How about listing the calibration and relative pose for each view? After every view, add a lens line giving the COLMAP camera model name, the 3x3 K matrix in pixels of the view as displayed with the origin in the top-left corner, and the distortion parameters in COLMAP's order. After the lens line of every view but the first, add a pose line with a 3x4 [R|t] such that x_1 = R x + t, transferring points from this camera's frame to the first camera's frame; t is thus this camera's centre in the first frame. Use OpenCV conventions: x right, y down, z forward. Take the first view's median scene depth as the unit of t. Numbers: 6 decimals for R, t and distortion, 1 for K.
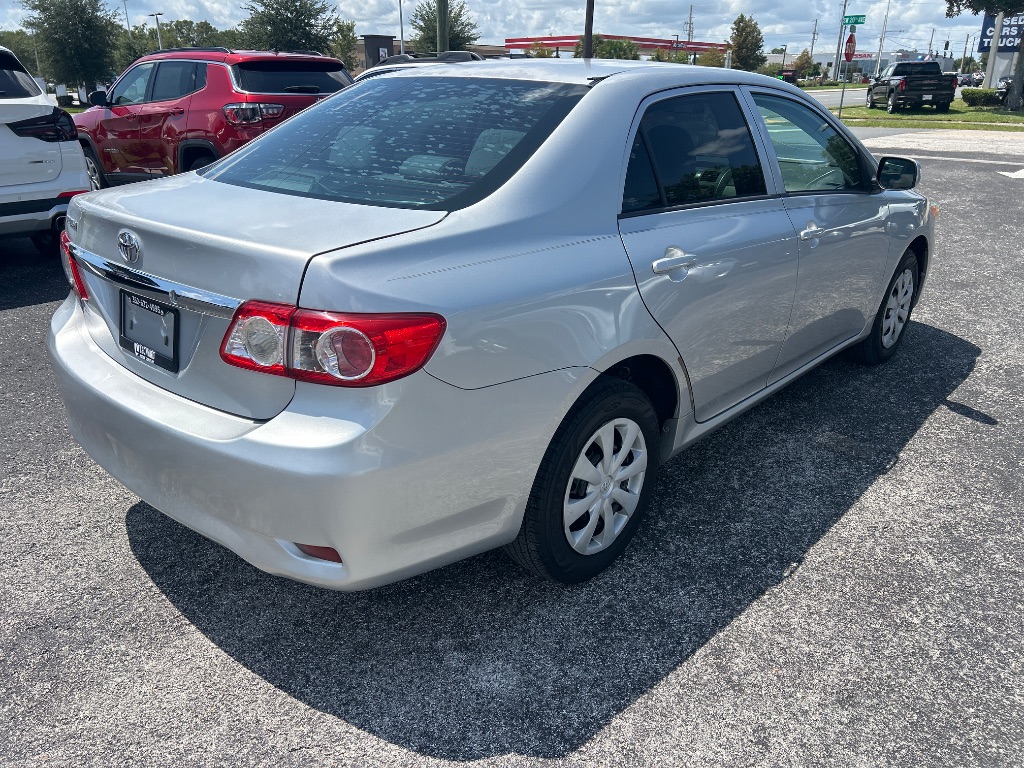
lens RADIAL K [[775.4, 0, 507.2], [0, 775.4, 384.7], [0, 0, 1]] dist [0.058382, -0.066941]
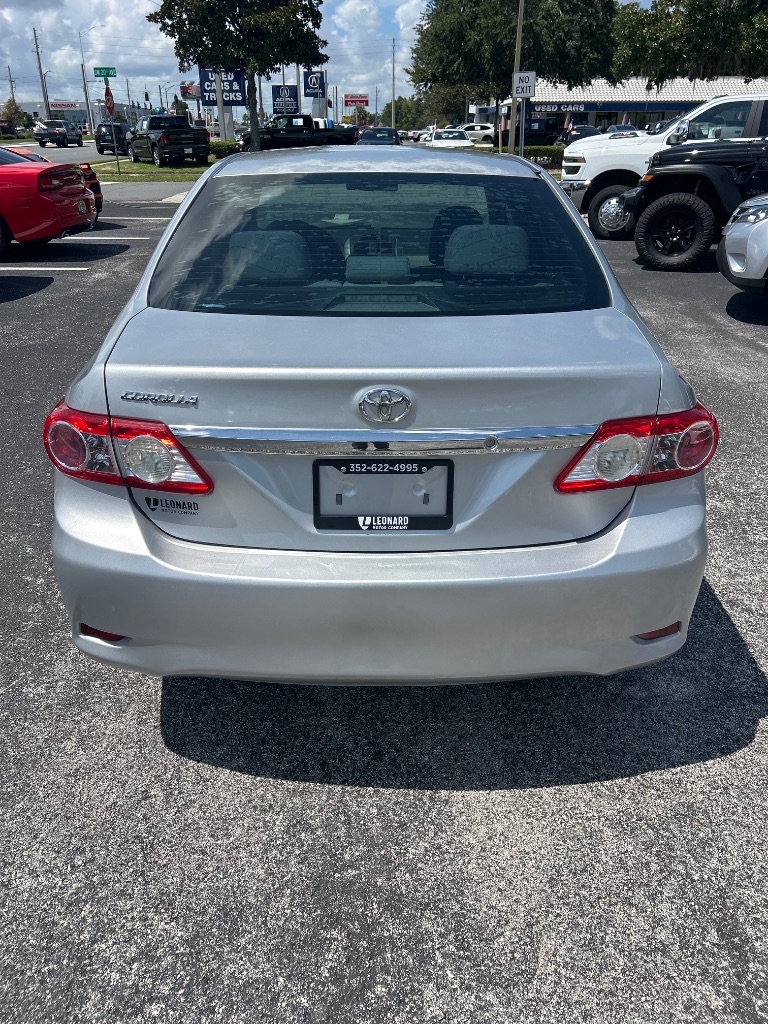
lens RADIAL K [[775.4, 0, 373.7], [0, 775.4, 509.7], [0, 0, 1]] dist [0.058382, -0.066941]
pose [[0.736545, -0.299382, 0.606525, -0.293025], [0.250100, 0.953703, 0.167035, -0.059501], [-0.628452, 0.028663, 0.777320, 0.100303]]
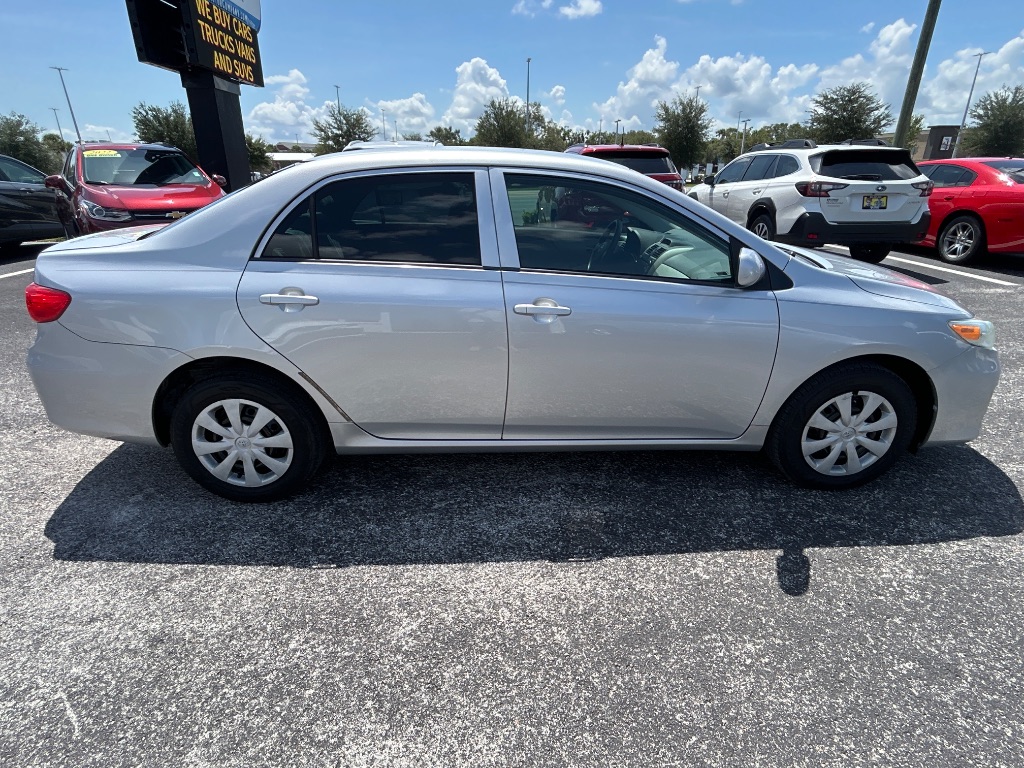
lens RADIAL K [[539.0, 0, 508.7], [0, 539.0, 382.4], [0, 0, 1]] dist [-0.003325, 0.002127]
pose [[0.693729, 0.266456, -0.669135, 0.371462], [-0.258229, 0.959300, 0.114284, -0.073879], [0.672353, 0.093508, 0.734301, 0.195776]]
